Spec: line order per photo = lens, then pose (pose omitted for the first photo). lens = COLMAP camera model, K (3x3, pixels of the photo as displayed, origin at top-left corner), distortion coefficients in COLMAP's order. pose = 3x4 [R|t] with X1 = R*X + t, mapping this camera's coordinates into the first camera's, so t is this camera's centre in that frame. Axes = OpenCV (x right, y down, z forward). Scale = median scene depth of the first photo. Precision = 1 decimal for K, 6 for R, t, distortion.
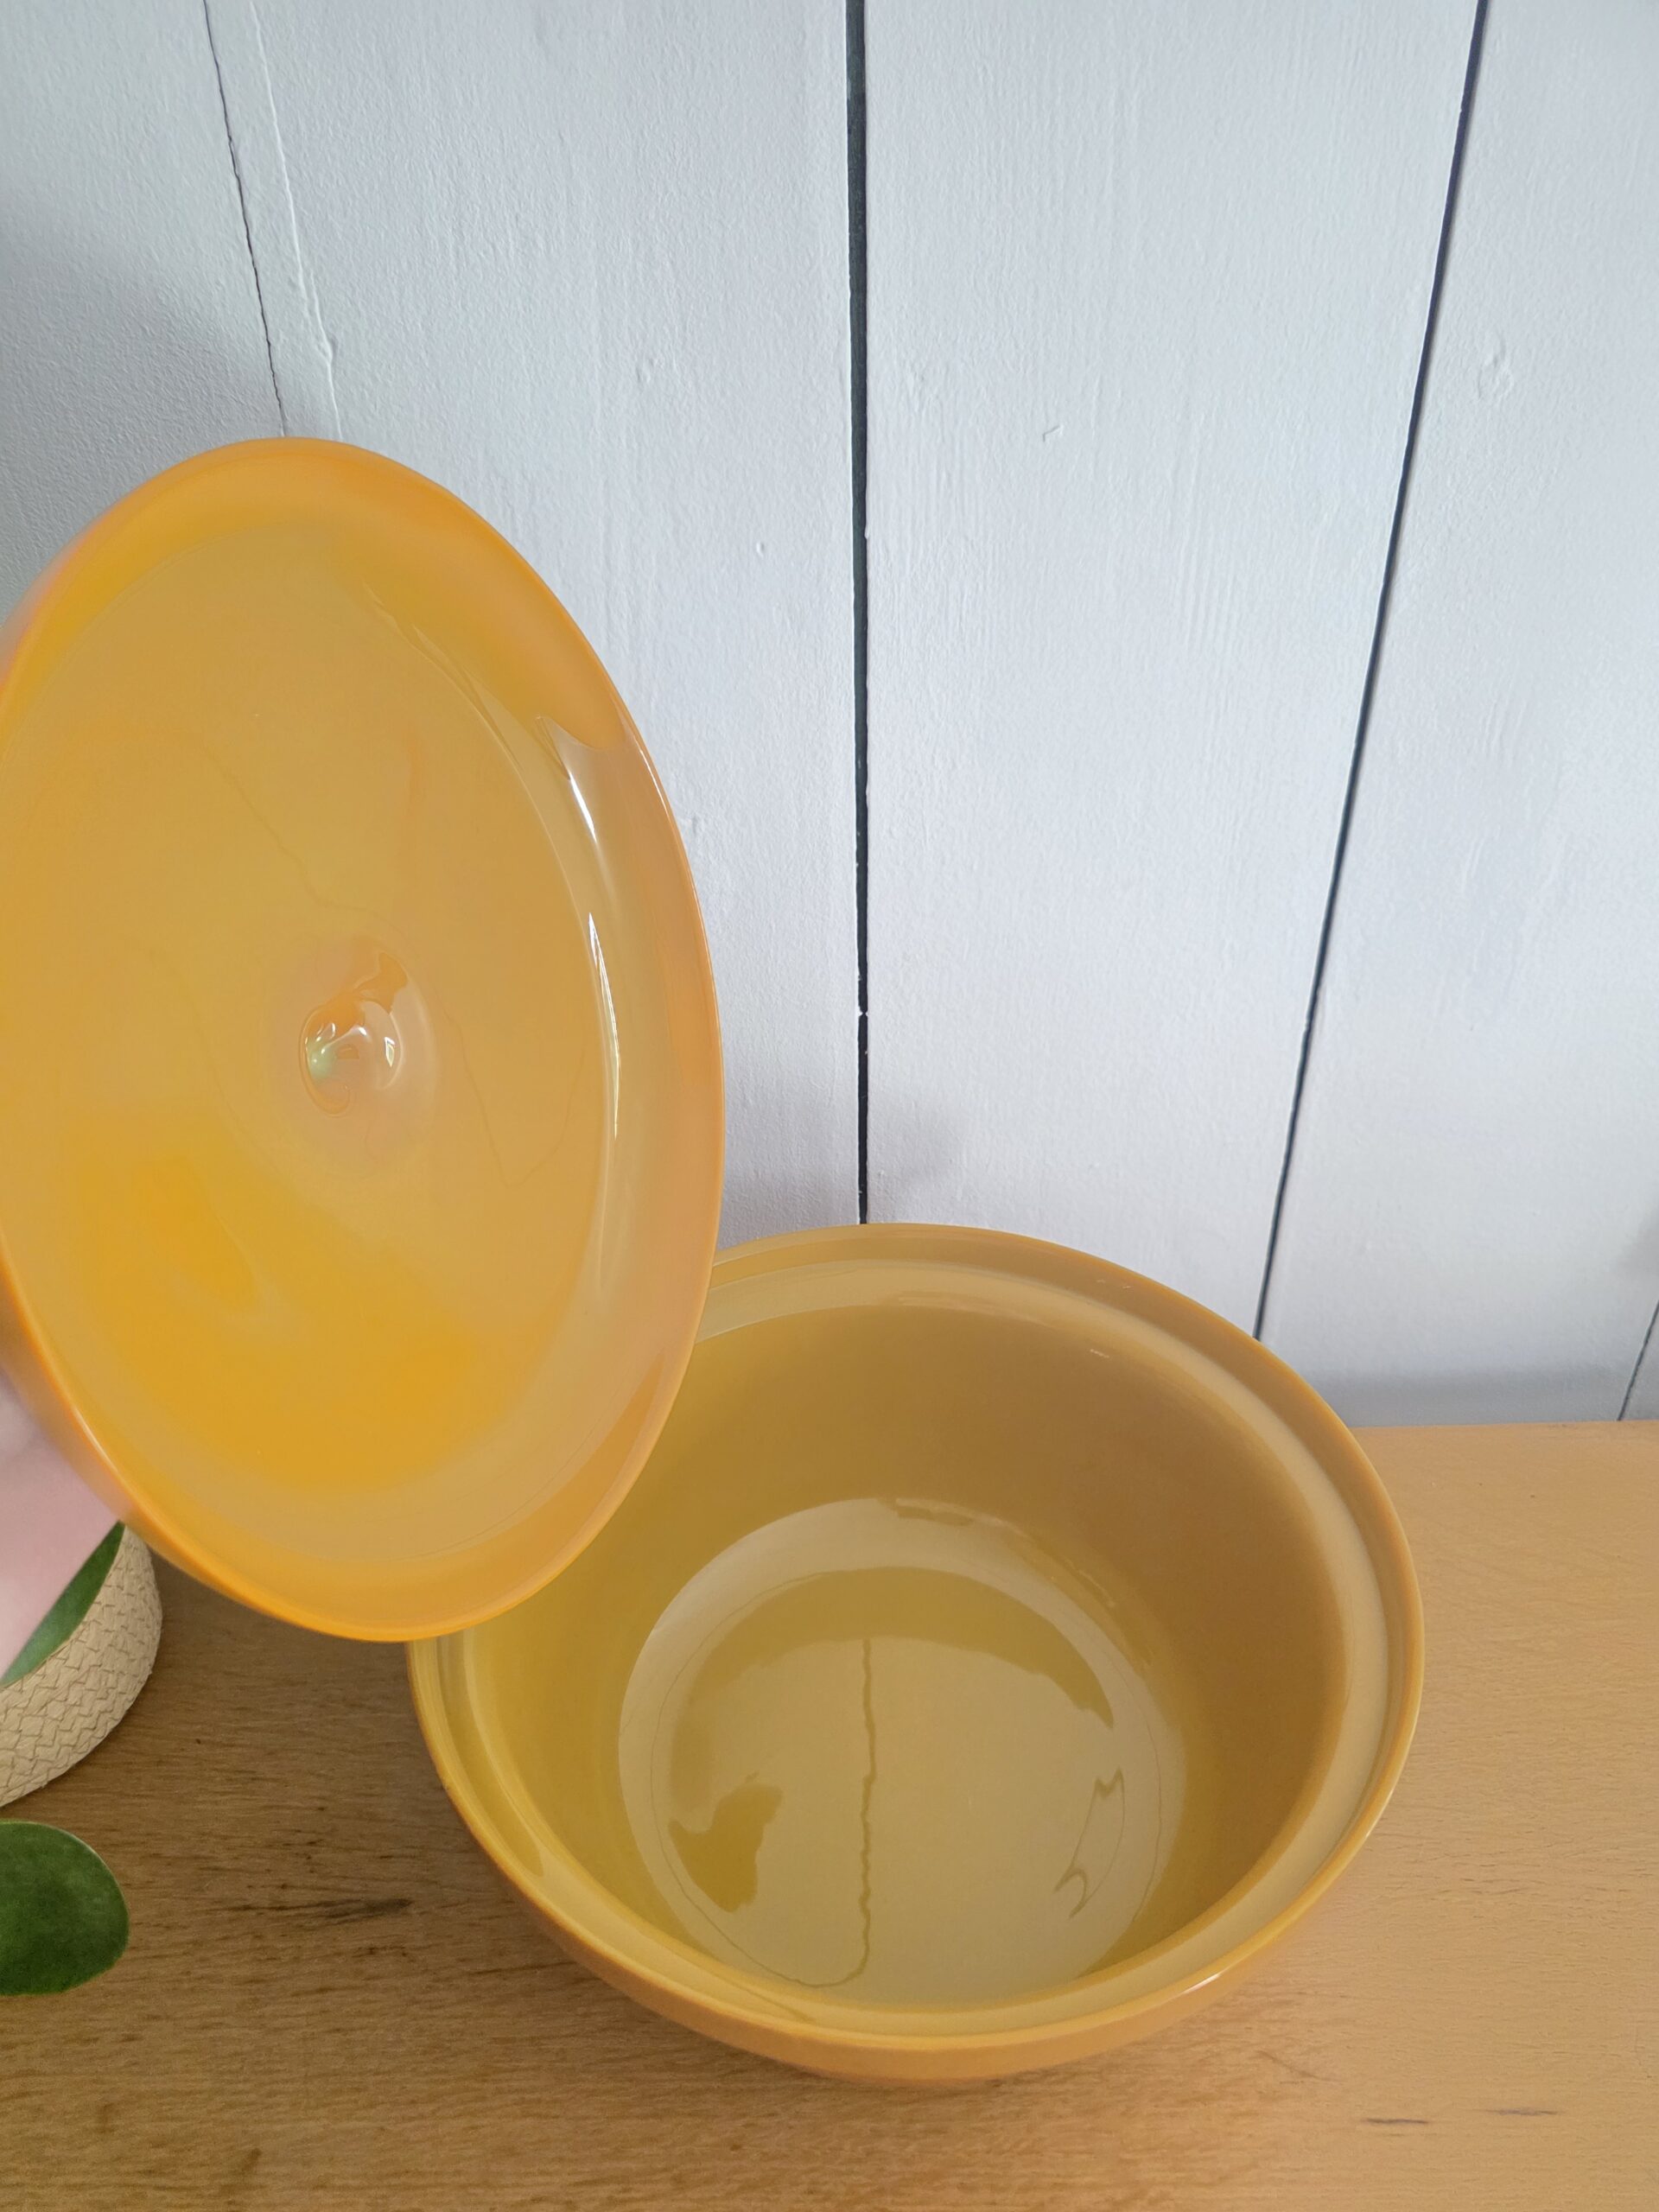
lens RADIAL K [[1553.1, 0, 815.9], [0, 1553.1, 1103.8], [0, 0, 1]] dist [0.028332, -0.033407]
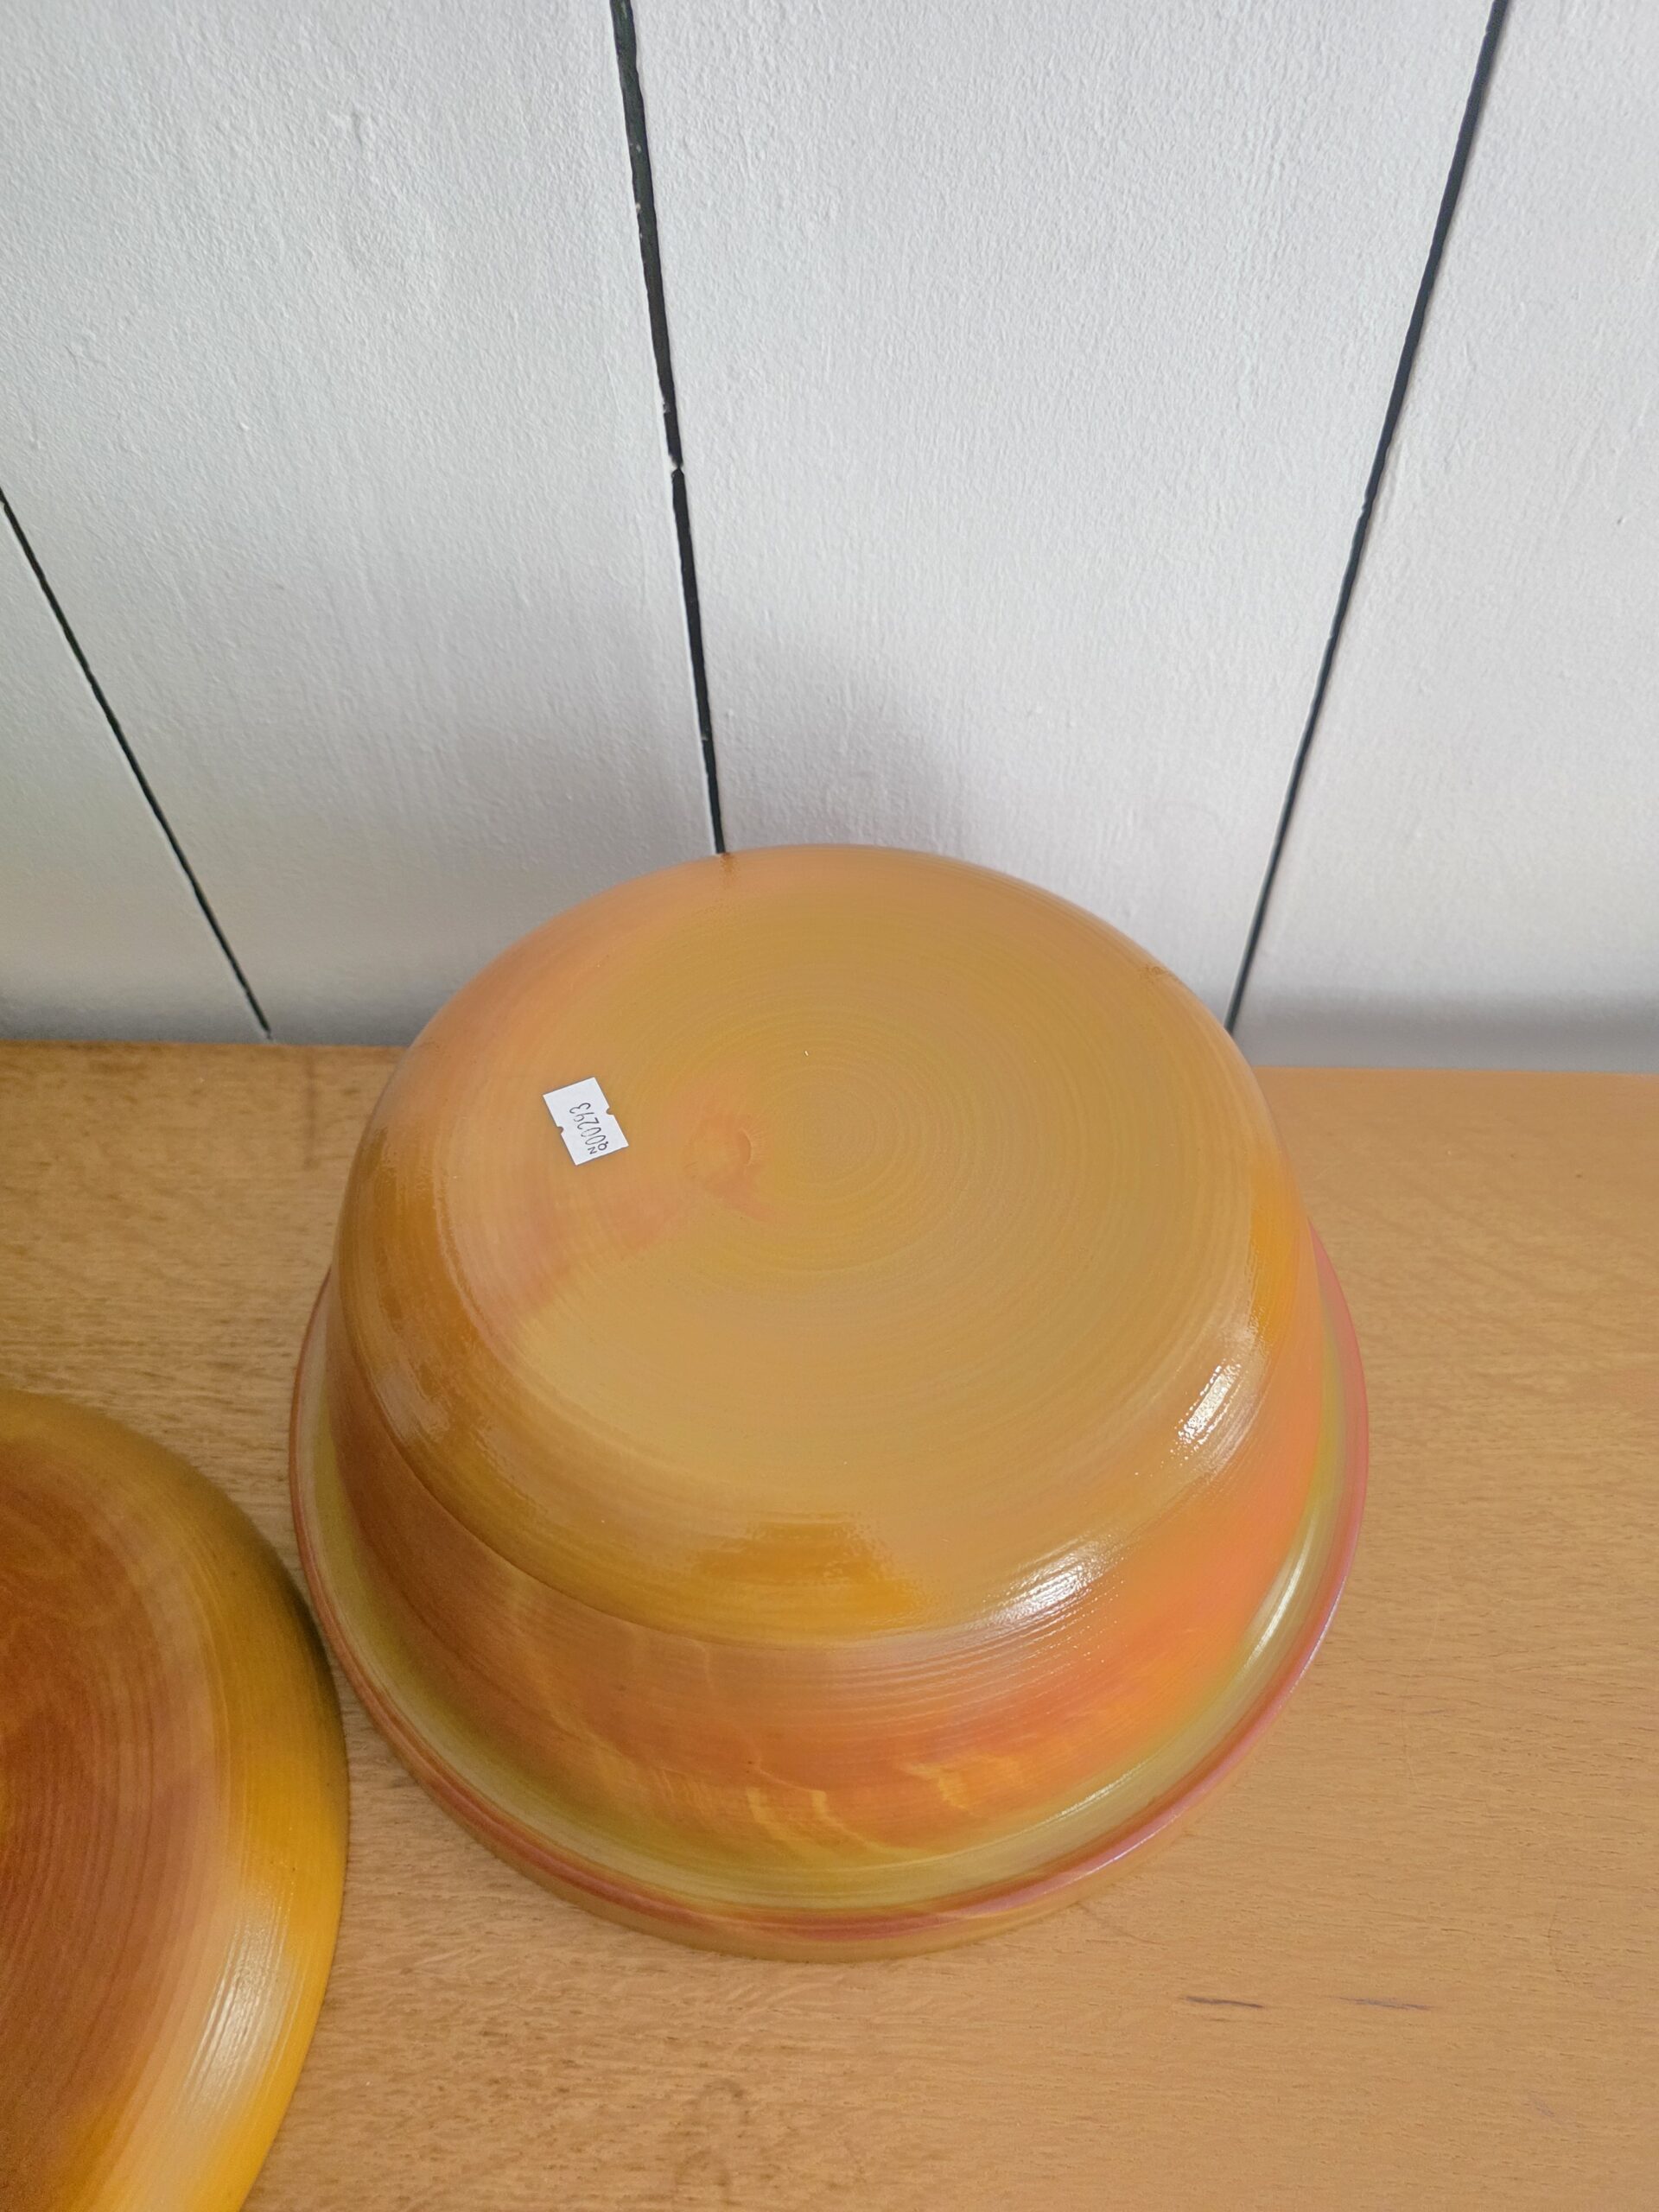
lens RADIAL K [[1553.1, 0, 839.2], [0, 1553.1, 1108.7], [0, 0, 1]] dist [0.028332, -0.033407]
pose [[0.997758, 0.047886, -0.046760, 0.176362], [-0.028490, 0.936057, 0.350693, -0.047953], [0.060563, -0.348574, 0.935322, 0.368090]]
